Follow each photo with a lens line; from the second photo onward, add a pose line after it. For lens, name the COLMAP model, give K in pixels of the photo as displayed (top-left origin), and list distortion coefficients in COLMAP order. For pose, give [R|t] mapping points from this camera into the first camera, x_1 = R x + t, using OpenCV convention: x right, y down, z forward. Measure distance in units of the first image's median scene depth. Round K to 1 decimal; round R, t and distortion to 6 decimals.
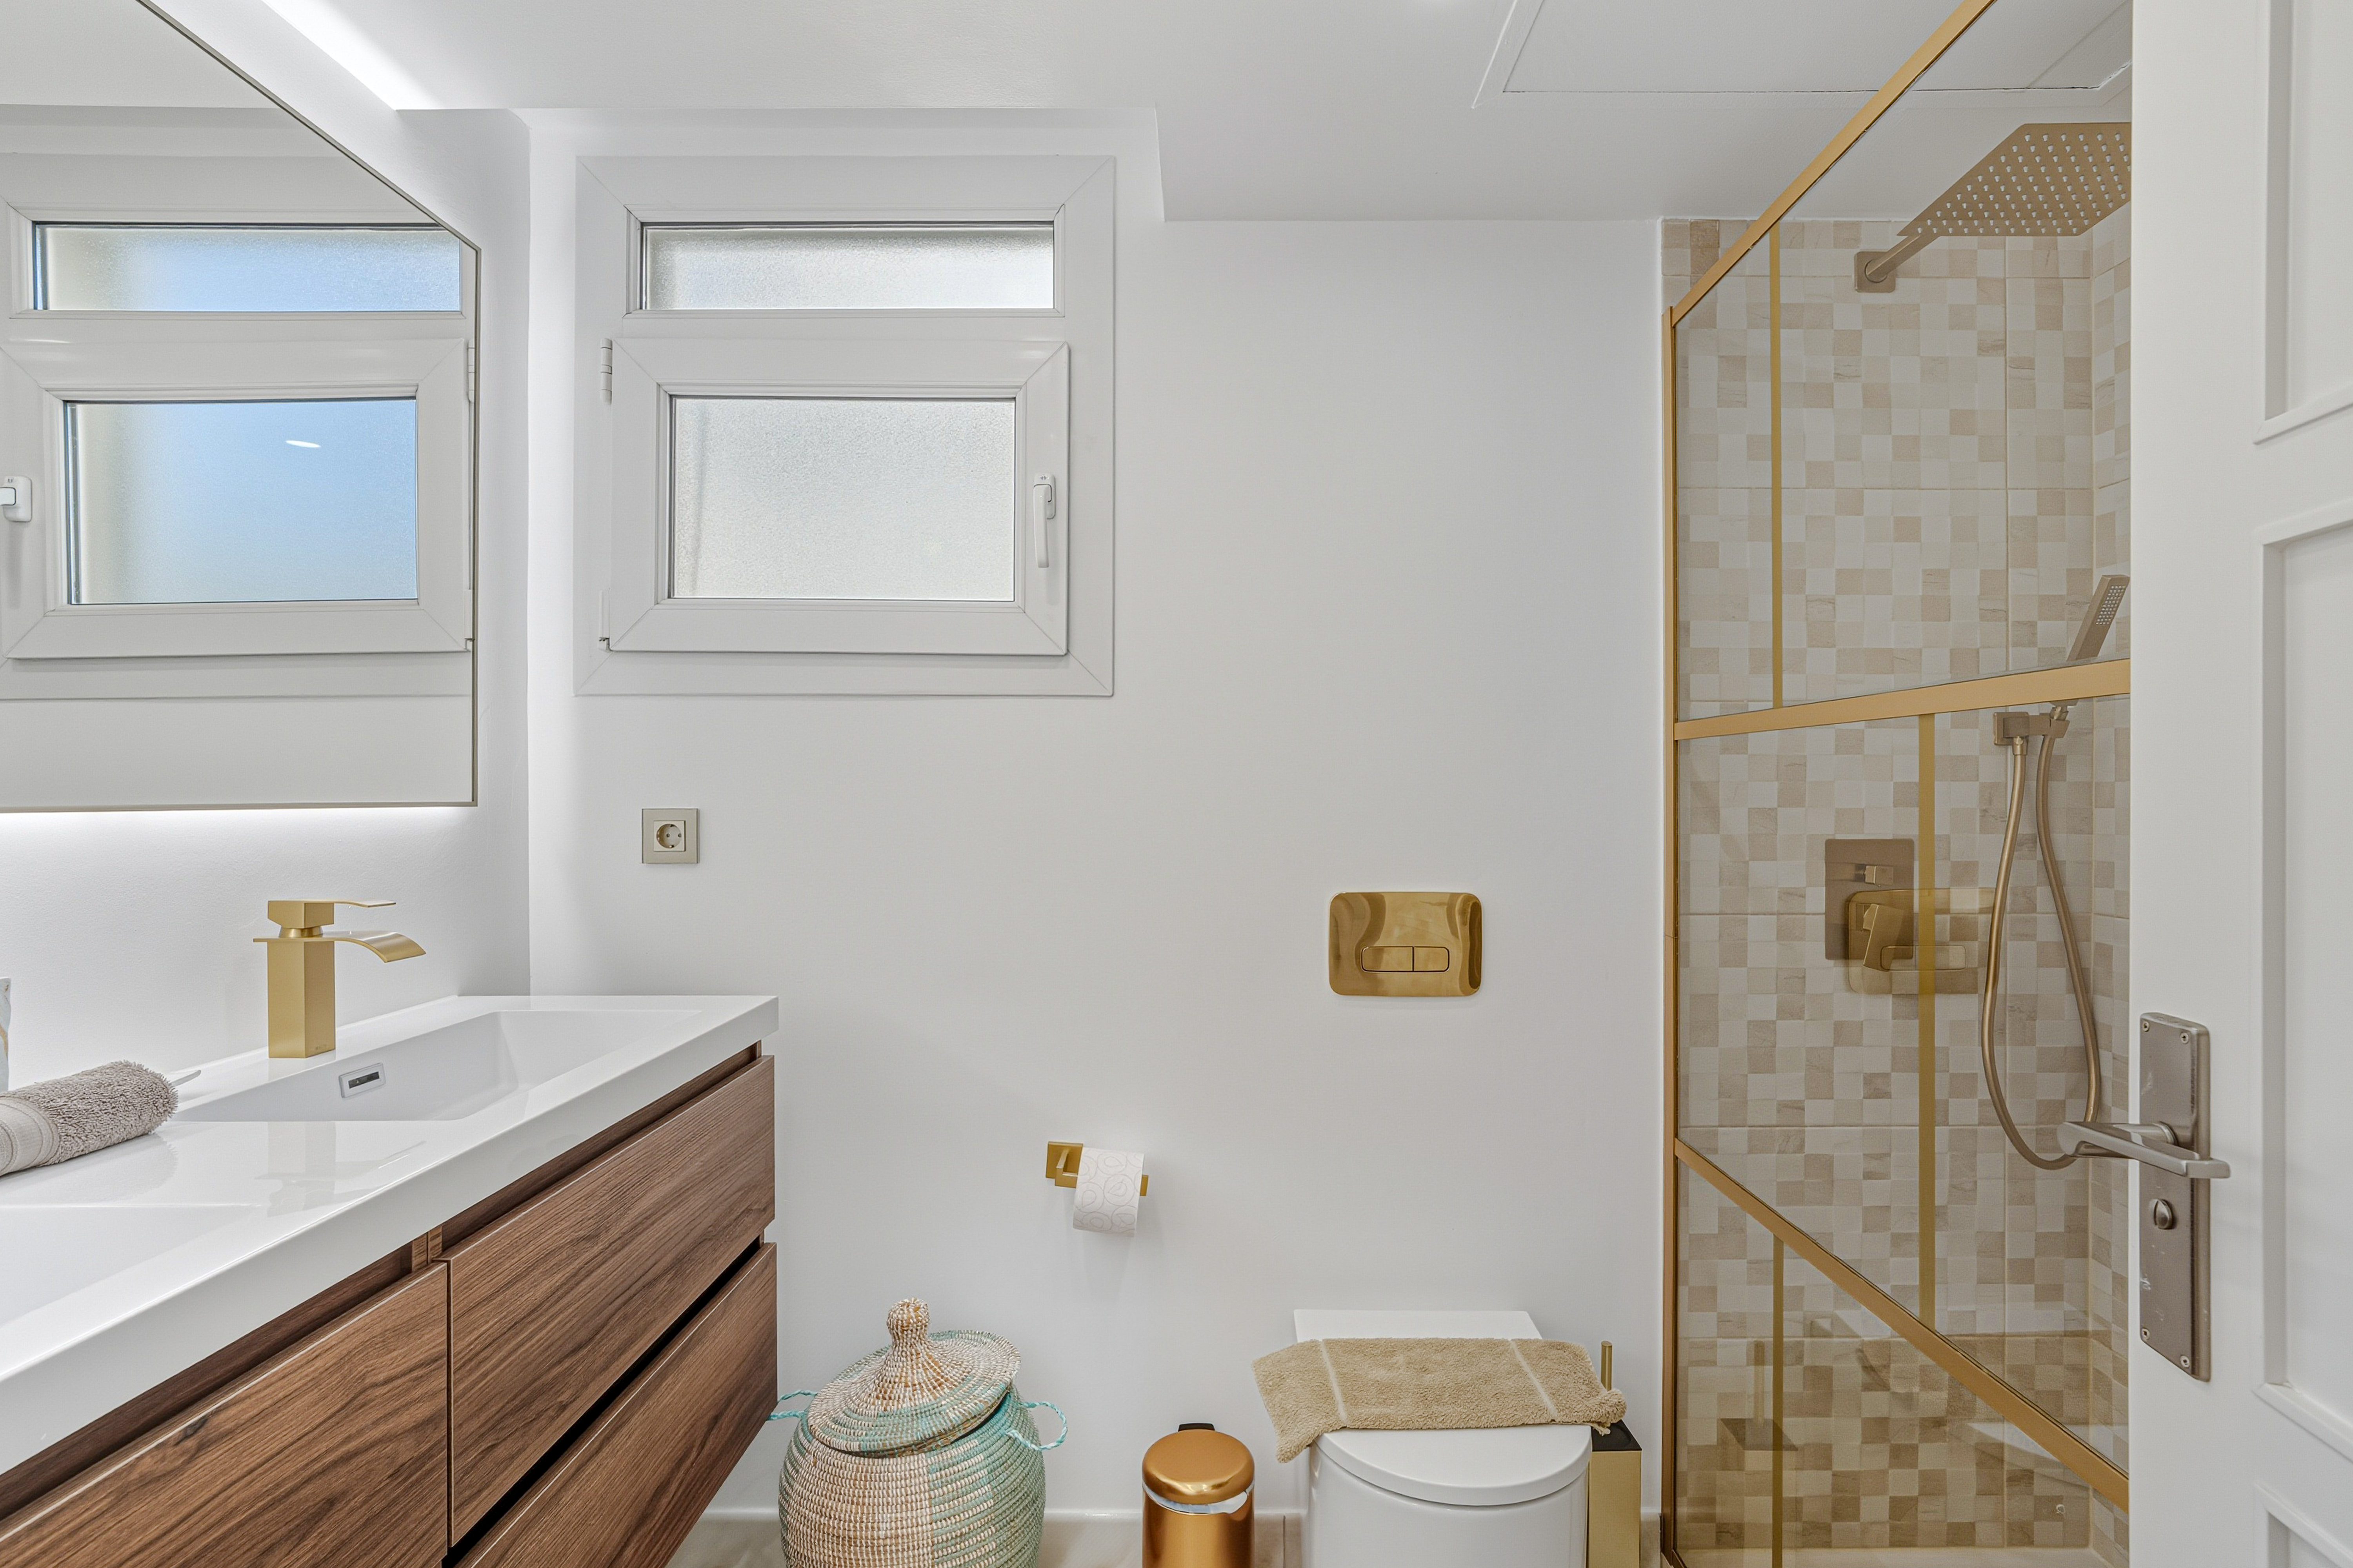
lens RADIAL K [[1129.3, 0, 1193.1], [0, 1129.3, 788.0], [0, 0, 1]] dist [-0.021472, 0.012056]
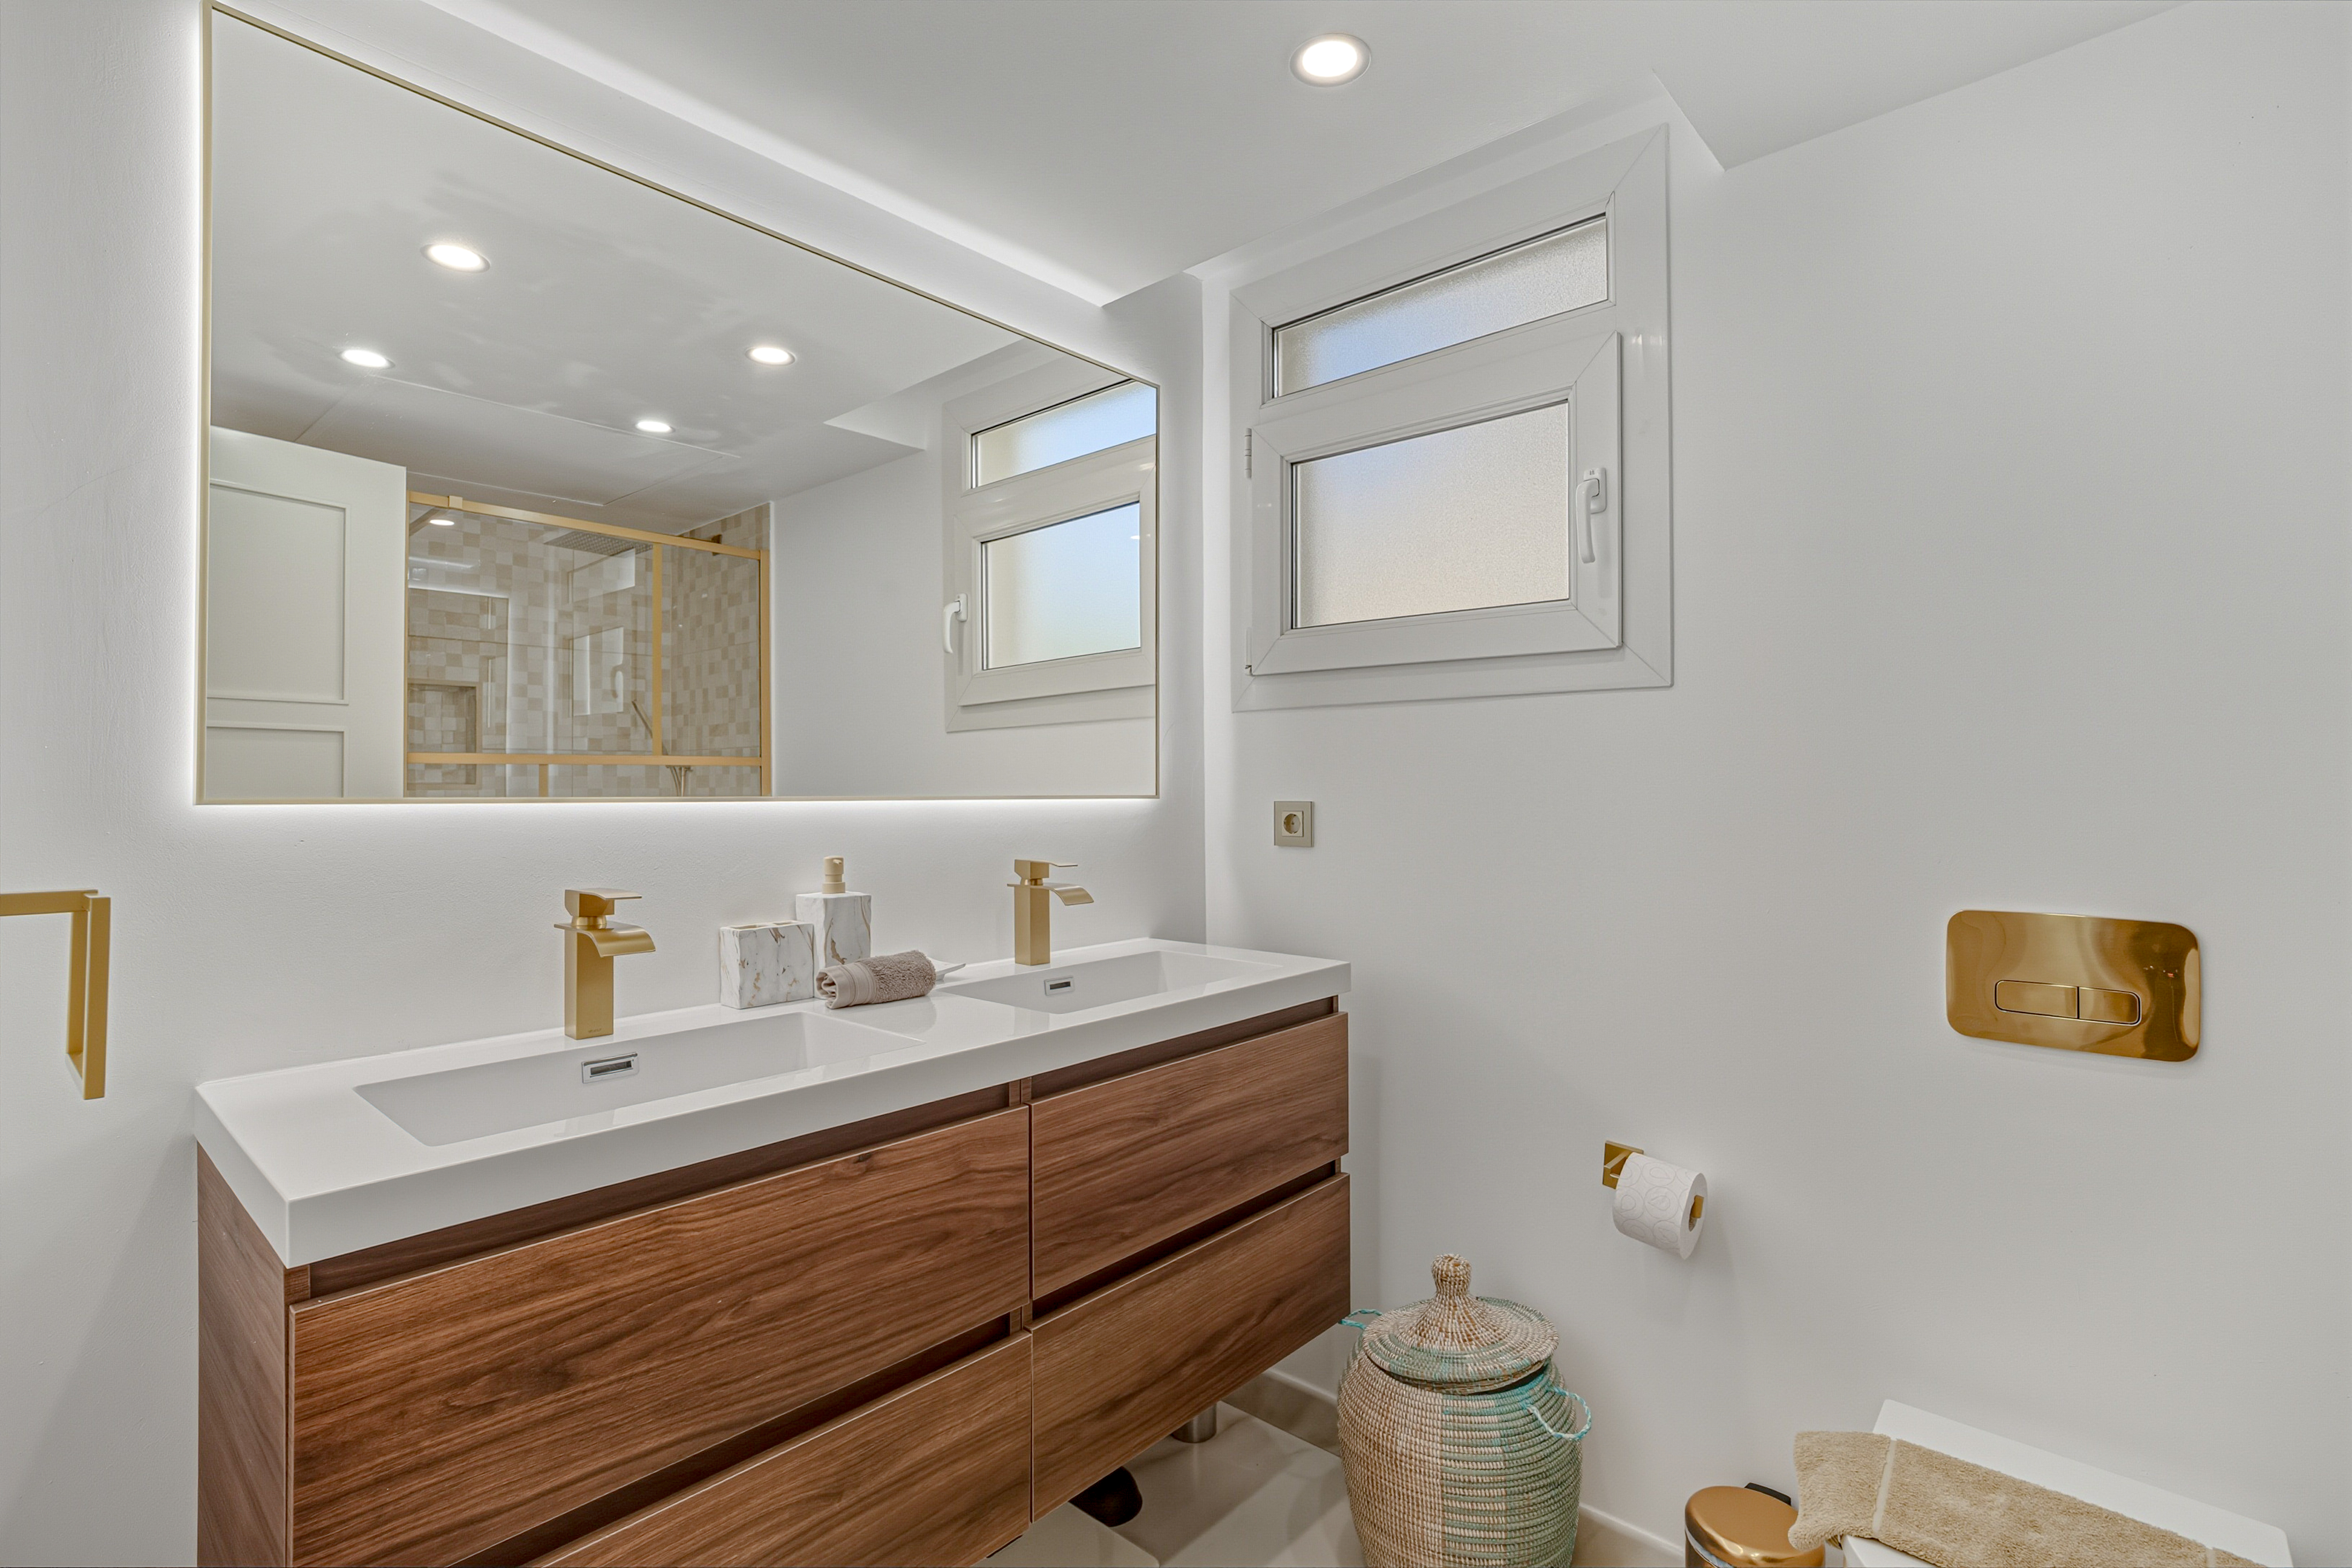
lens RADIAL K [[1101.8, 0, 1167.6], [0, 1101.8, 776.5], [0, 0, 1]] dist [-0.018043, 0.011416]
pose [[0.738826, -0.009472, -0.673830, 0.280207], [0.004118, 0.999946, -0.009542, 0.002639], [0.673884, 0.004275, 0.738825, 0.031239]]
